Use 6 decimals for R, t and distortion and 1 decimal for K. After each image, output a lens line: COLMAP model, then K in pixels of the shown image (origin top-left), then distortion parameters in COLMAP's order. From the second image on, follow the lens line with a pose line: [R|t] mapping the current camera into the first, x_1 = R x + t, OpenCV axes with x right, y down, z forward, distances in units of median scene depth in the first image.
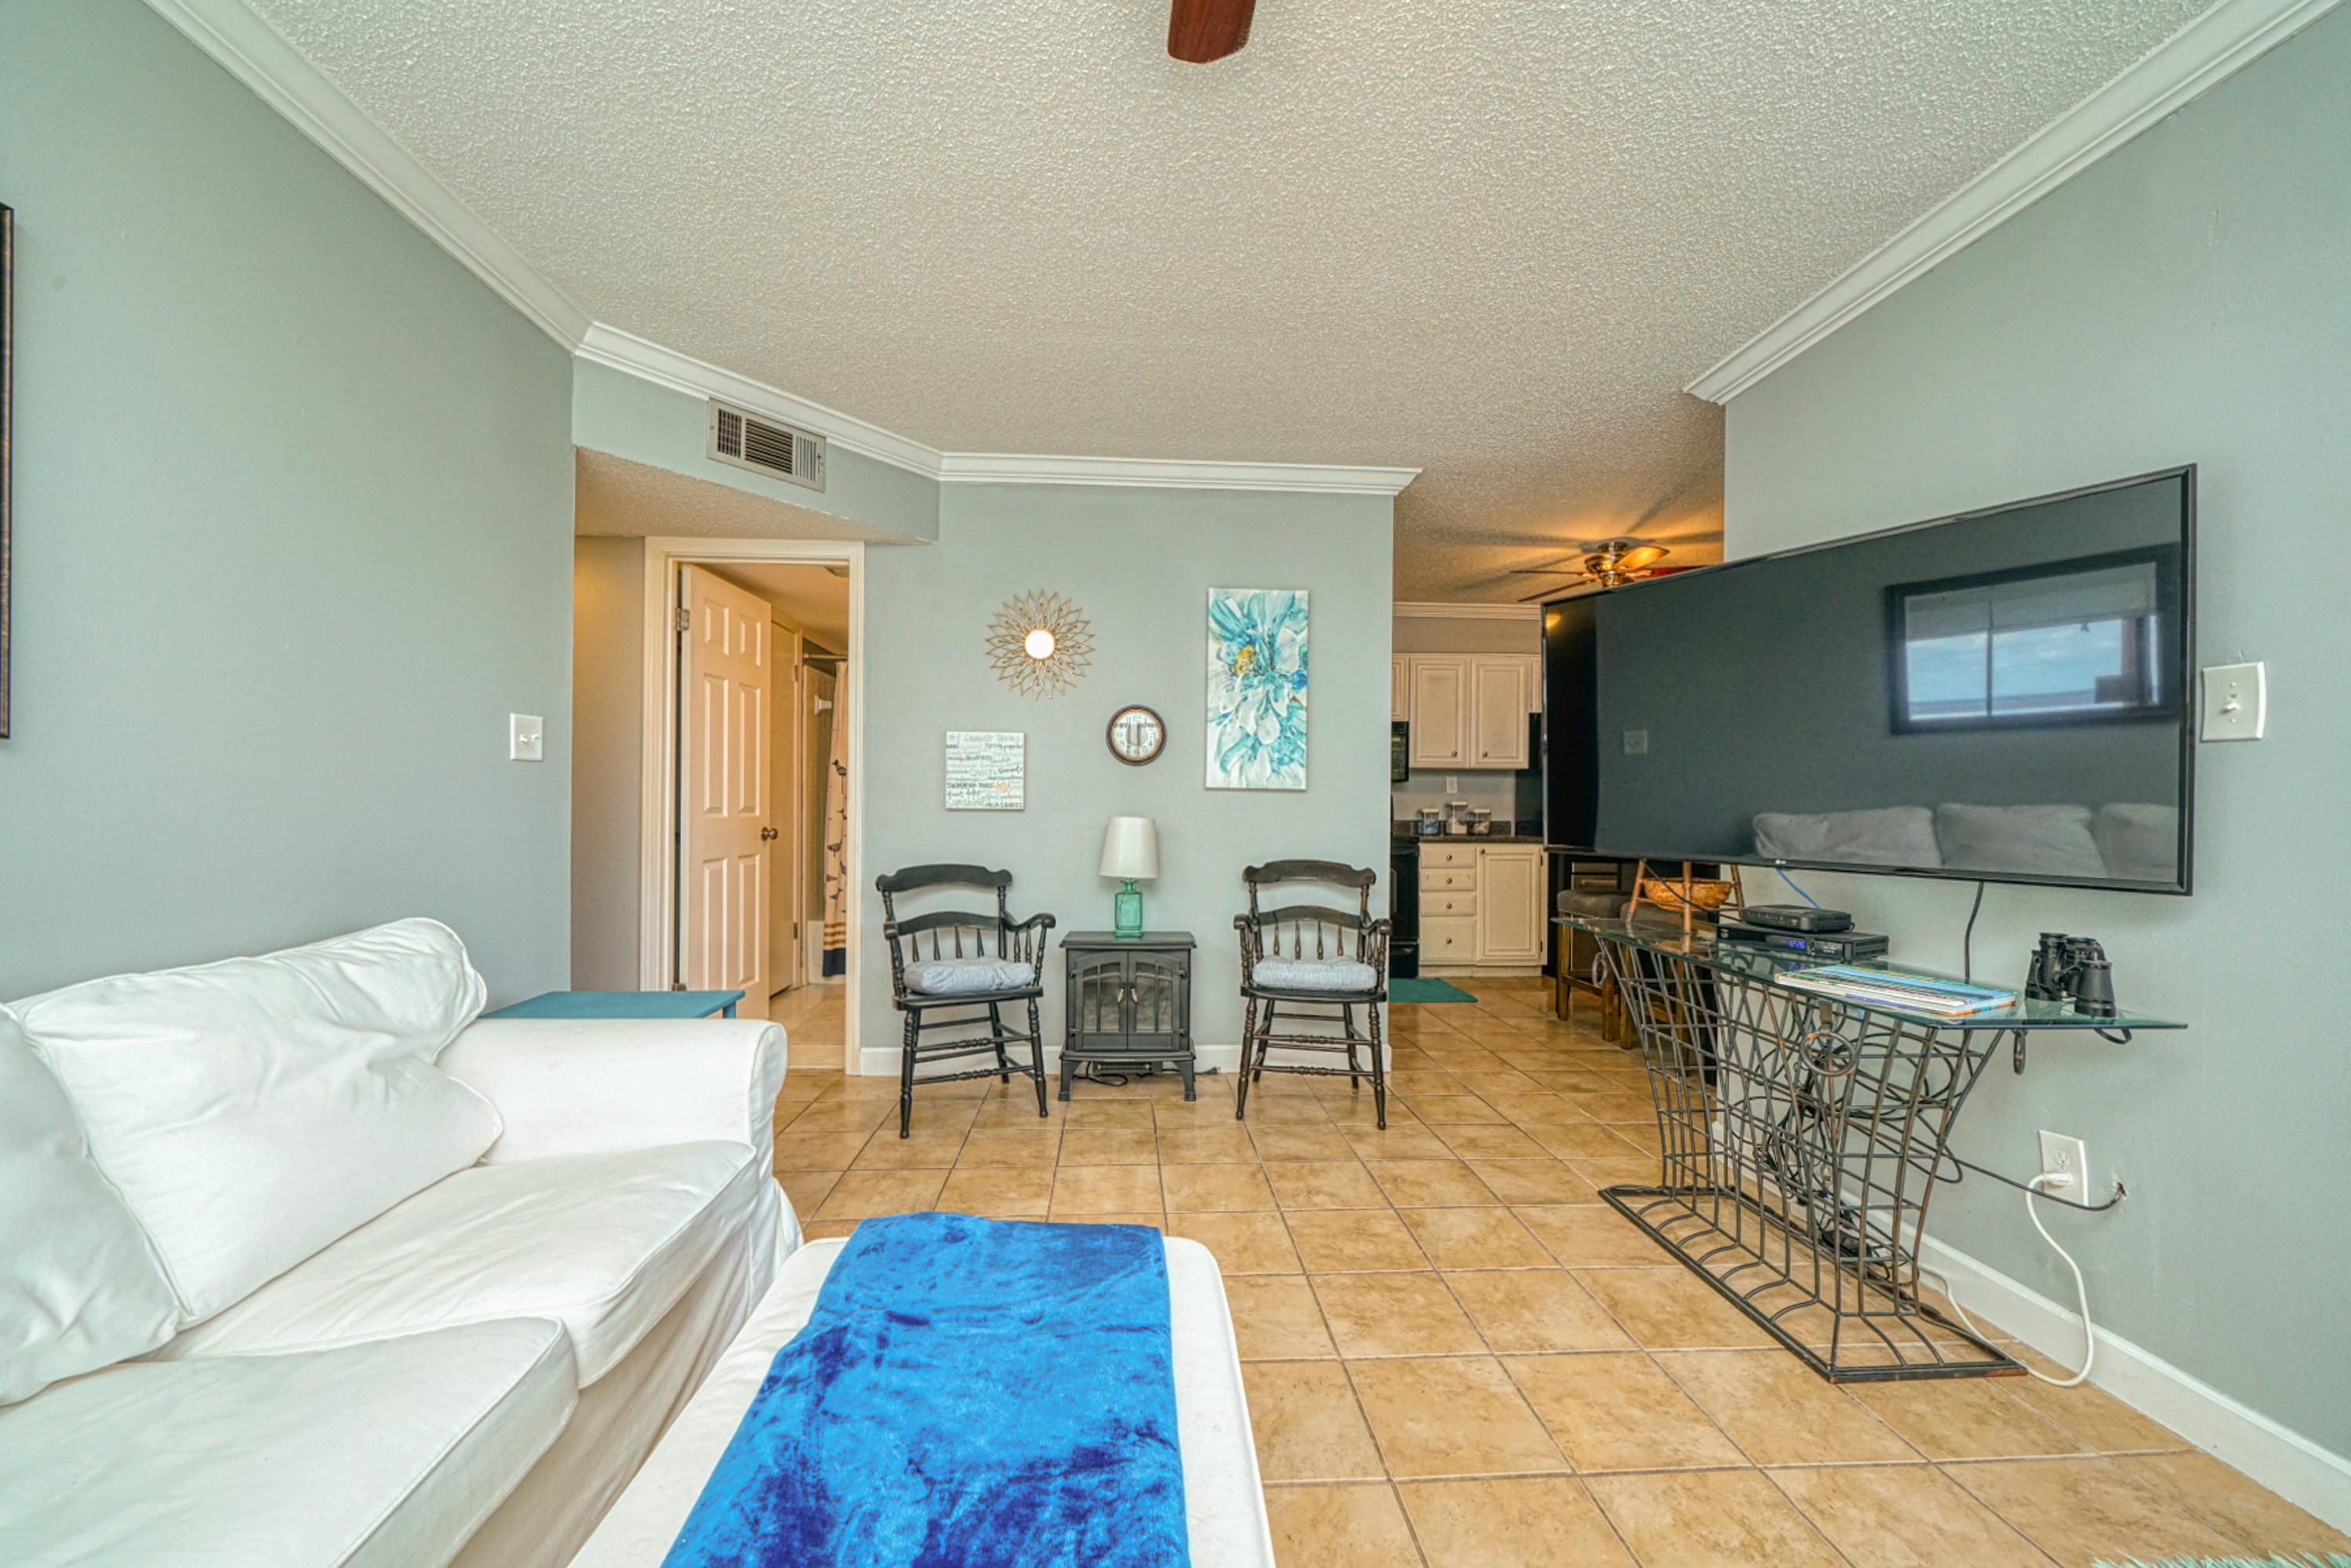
lens RADIAL K [[901.8, 0, 1166.7], [0, 901.8, 784.3], [0, 0, 1]] dist [-0.000270, -0.000045]
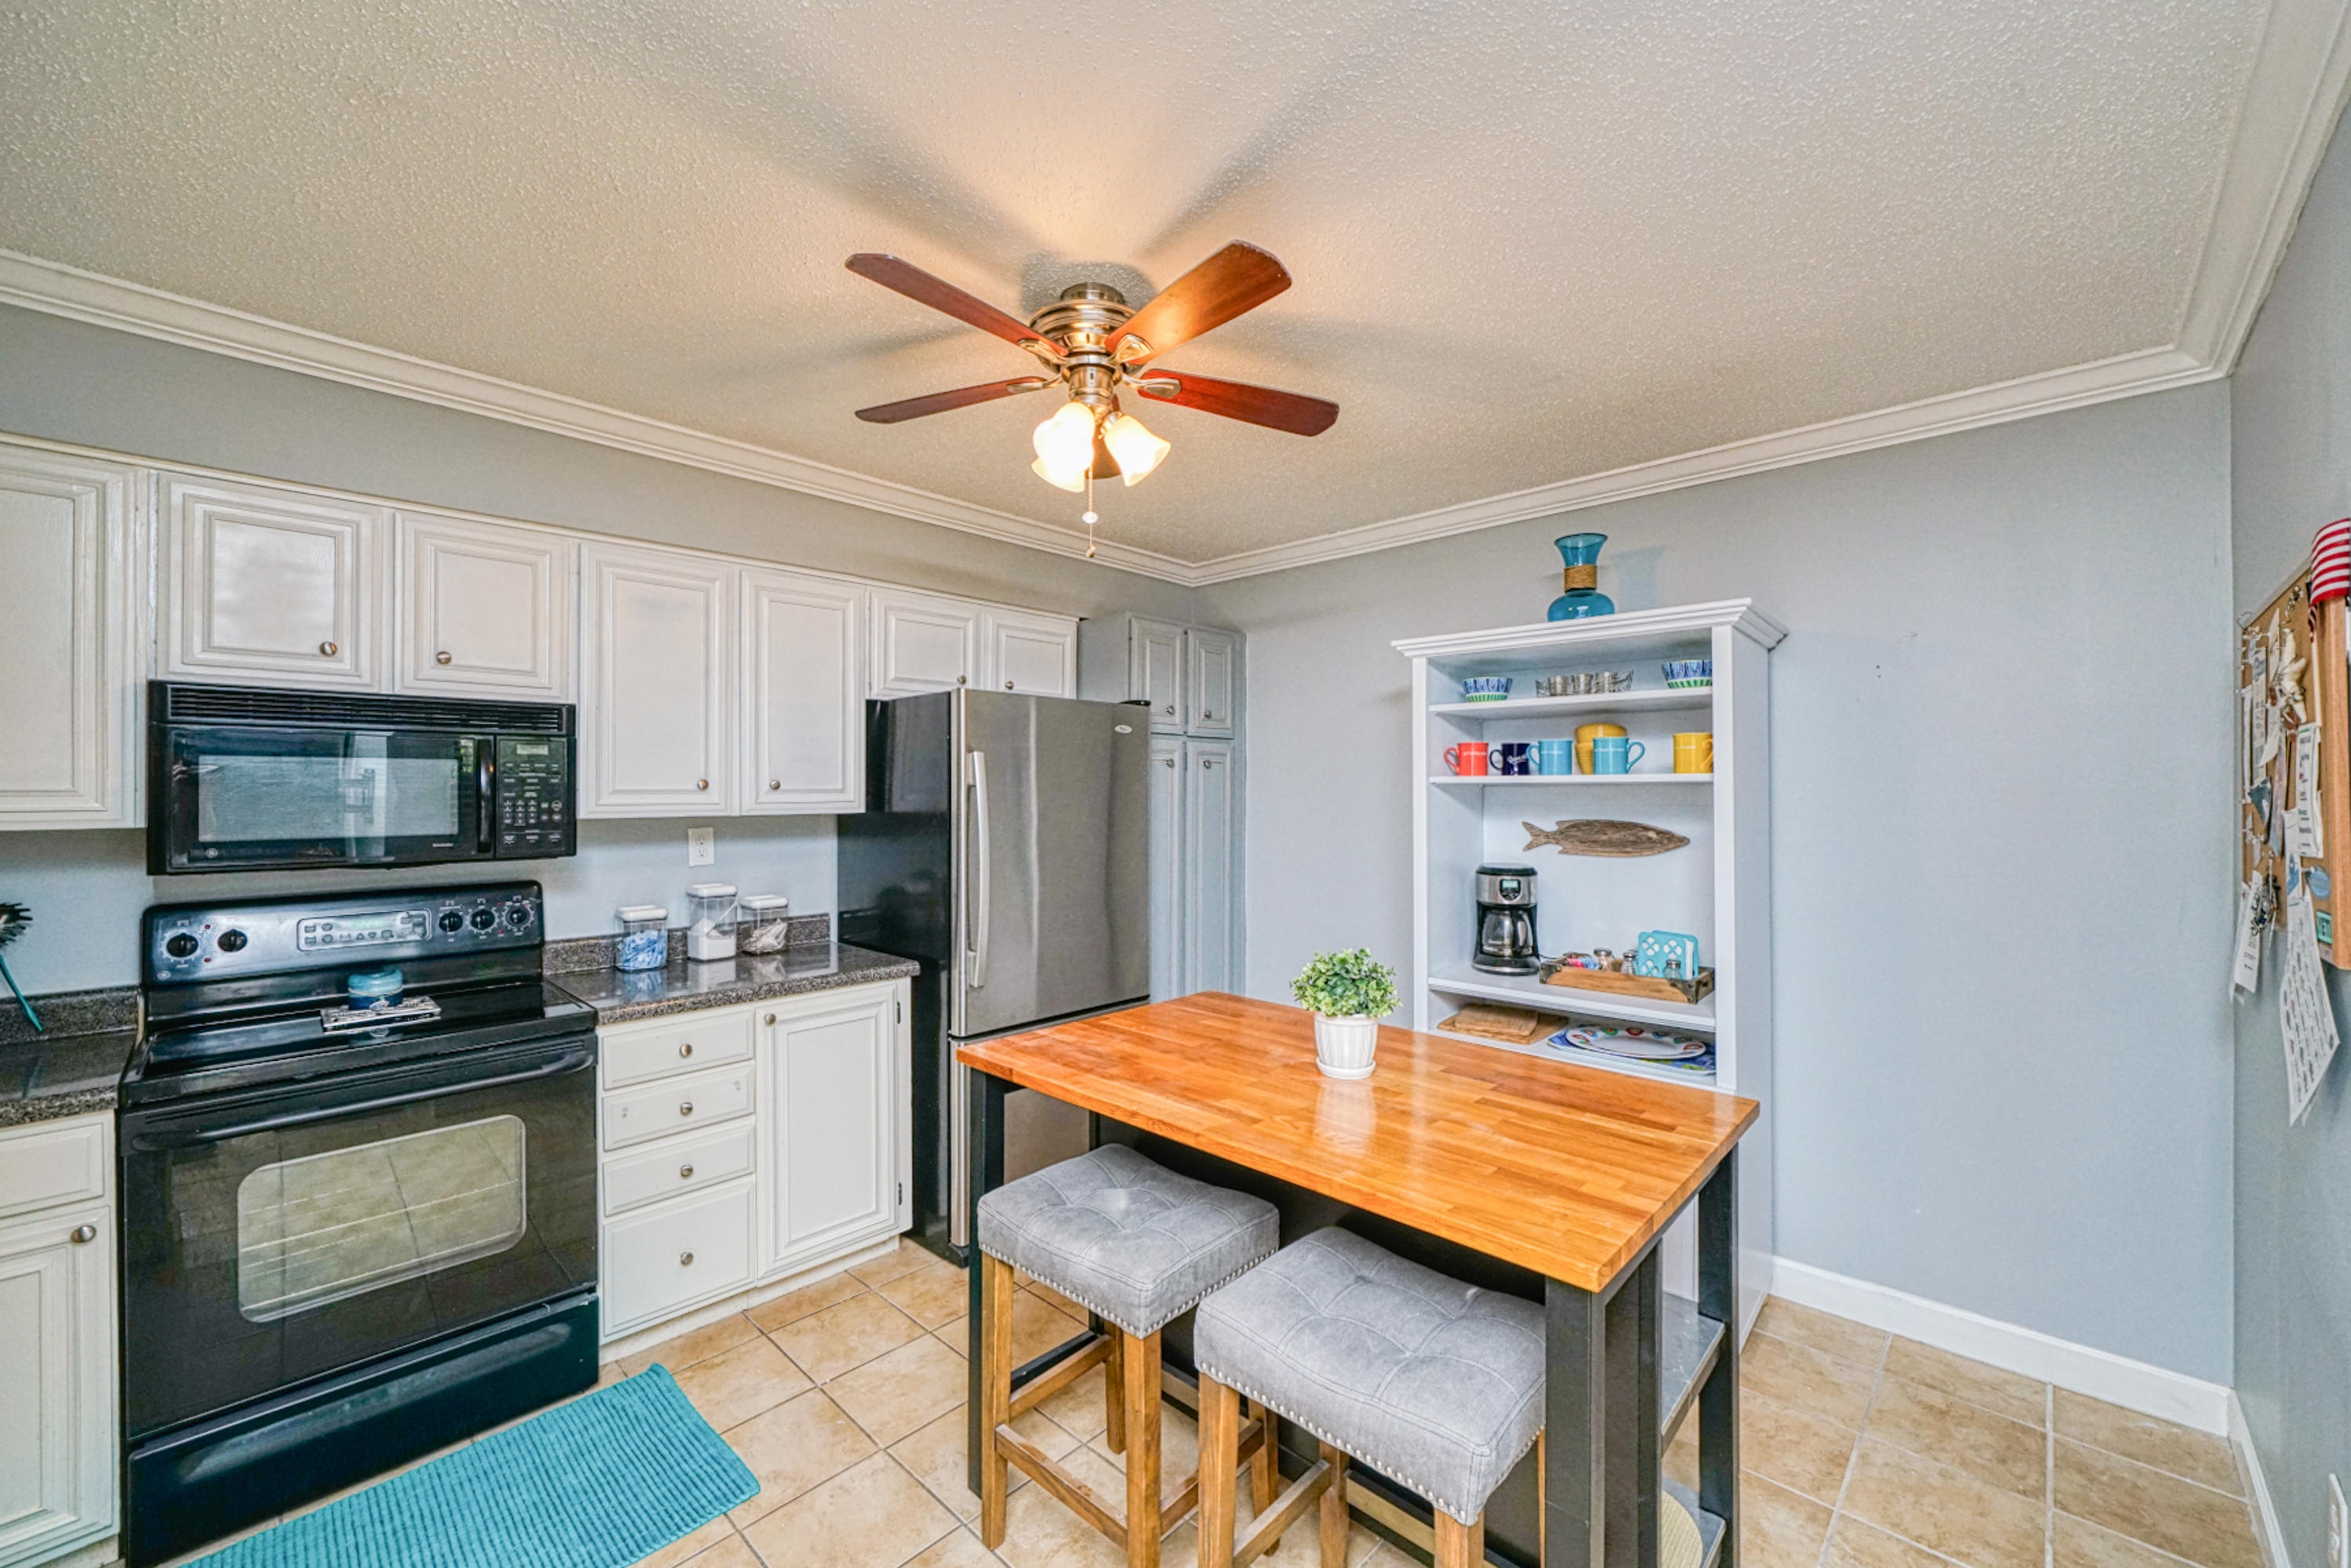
lens RADIAL K [[918.8, 0, 1175.5], [0, 918.8, 794.4], [0, 0, 1]] dist [0.002940, 0.000079]
pose [[0.734198, -0.011231, 0.678843, 0.193173], [0.010666, 0.999931, 0.005007, -0.029960], [-0.678852, 0.003565, 0.734267, 0.539671]]
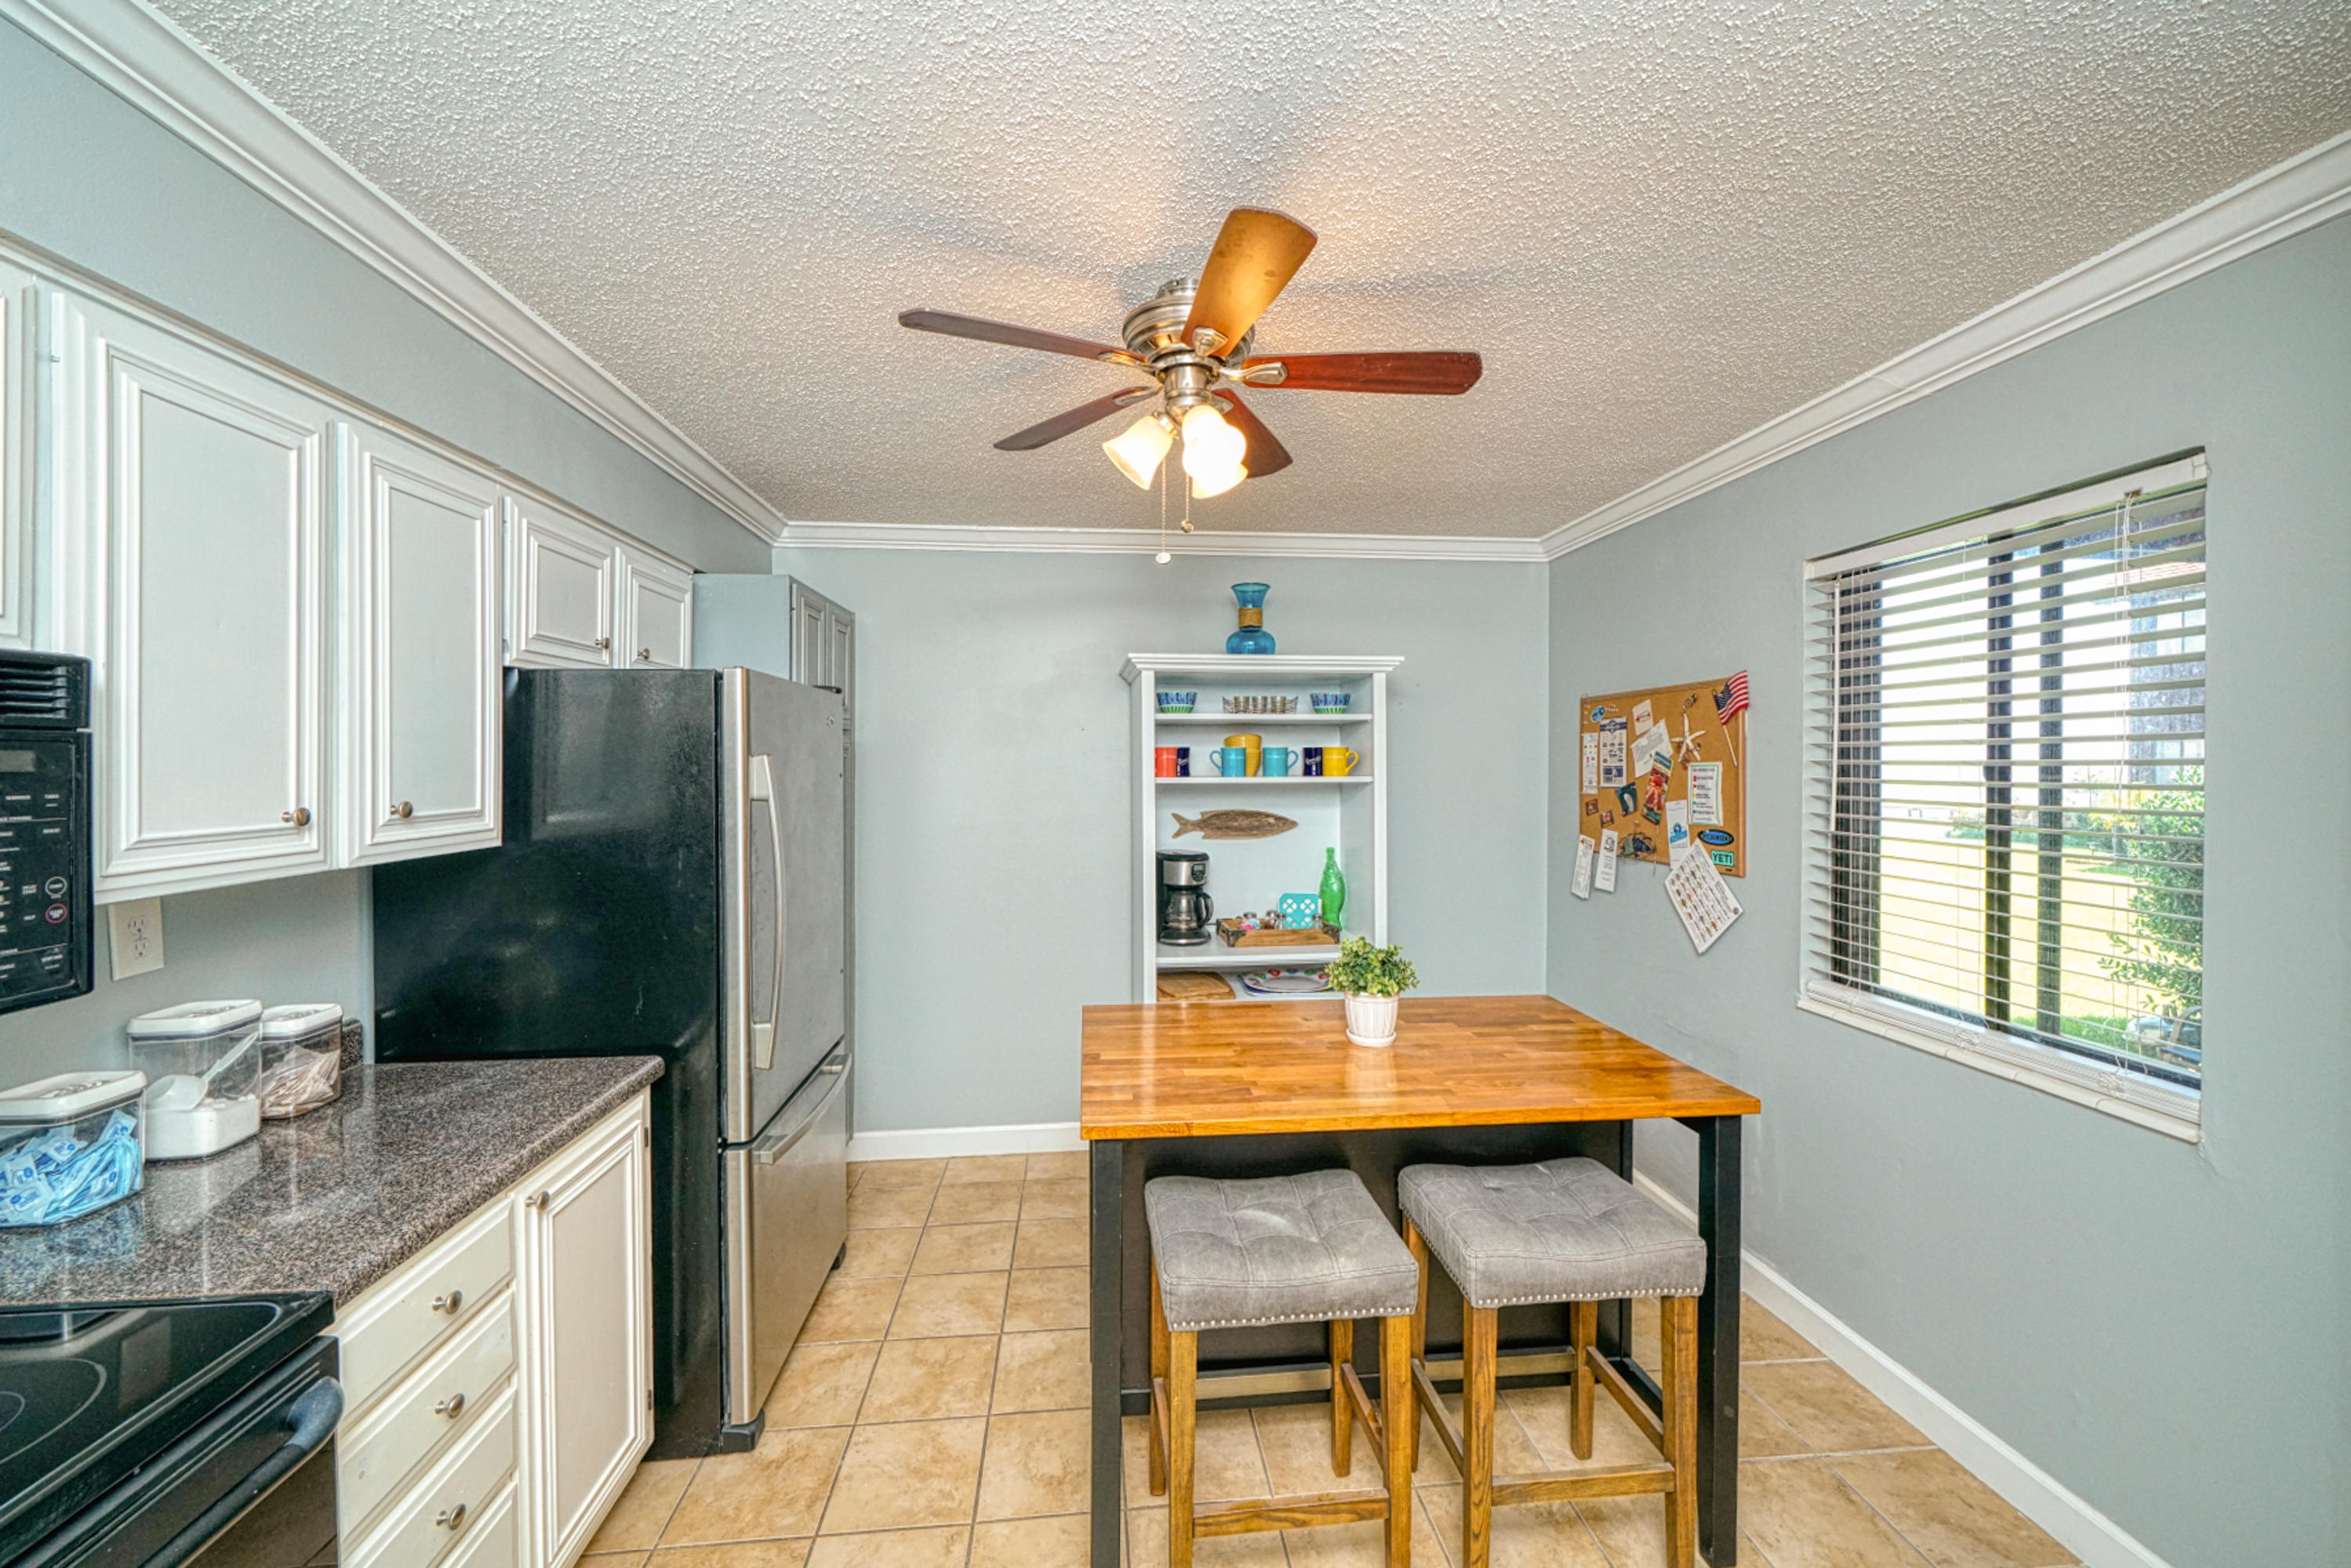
lens RADIAL K [[901.8, 0, 1176.8], [0, 901.8, 765.8], [0, 0, 1]] dist [-0.000270, -0.000045]
pose [[-0.033205, -0.015018, 0.999336, 0.085969], [0.004257, 0.999876, 0.015168, -0.051256], [-0.999439, 0.004758, -0.033137, 0.810603]]
